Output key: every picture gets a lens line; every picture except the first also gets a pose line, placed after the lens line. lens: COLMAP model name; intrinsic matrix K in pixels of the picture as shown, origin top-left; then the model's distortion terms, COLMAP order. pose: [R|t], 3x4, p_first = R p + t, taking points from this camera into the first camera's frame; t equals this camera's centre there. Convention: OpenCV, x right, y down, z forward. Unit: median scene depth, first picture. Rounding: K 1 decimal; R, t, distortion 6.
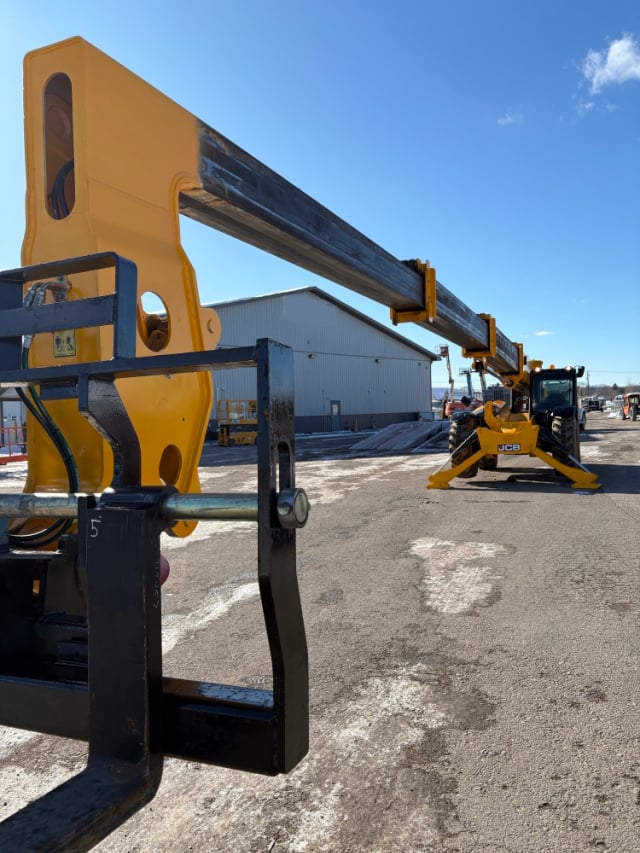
lens RADIAL K [[651.6, 0, 320.0], [0, 651.6, 426.5], [0, 0, 1]] dist [0.036978, -0.001719]
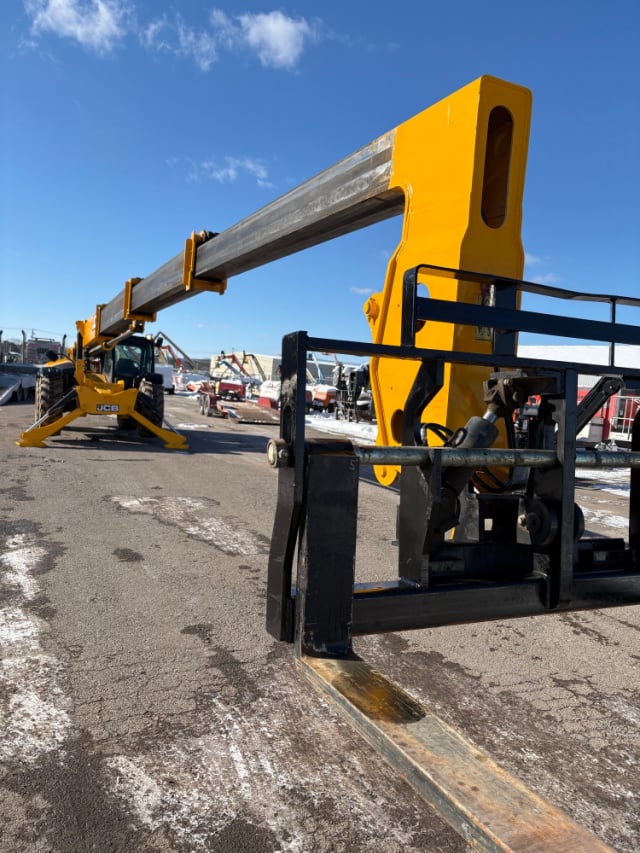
lens RADIAL K [[655.0, 0, 320.0], [0, 655.0, 426.5], [0, 0, 1]] dist [0.055306, 0.001953]
pose [[0.664612, 0.043817, 0.745902, -0.183242], [-0.089164, 0.995797, 0.020950, 0.006980], [-0.741849, -0.080431, 0.665726, 0.046473]]
